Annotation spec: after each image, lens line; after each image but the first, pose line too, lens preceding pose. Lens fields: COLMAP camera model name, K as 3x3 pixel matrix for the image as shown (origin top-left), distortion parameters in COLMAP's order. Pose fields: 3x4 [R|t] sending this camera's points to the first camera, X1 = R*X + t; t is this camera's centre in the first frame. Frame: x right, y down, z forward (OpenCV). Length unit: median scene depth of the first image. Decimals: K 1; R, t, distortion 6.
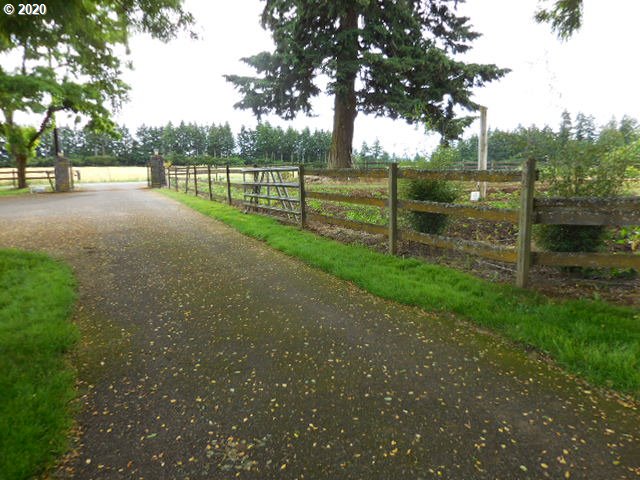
lens RADIAL K [[560.7, 0, 319.6], [0, 560.7, 239.7], [0, 0, 1]] dist [0.012200, -0.012285]
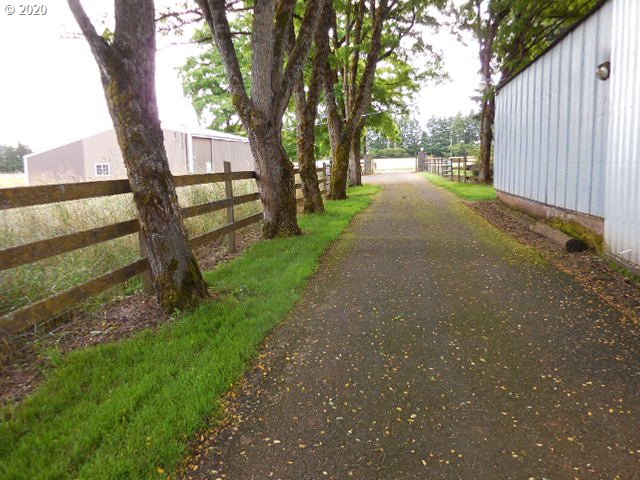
lens RADIAL K [[560.7, 0, 318.2], [0, 560.7, 242.3], [0, 0, 1]] dist [0.012200, -0.012285]
pose [[0.878365, 0.055986, -0.474701, 0.084383], [-0.045569, 0.998402, 0.033433, 0.025726], [0.475814, -0.007735, 0.879512, -0.204588]]
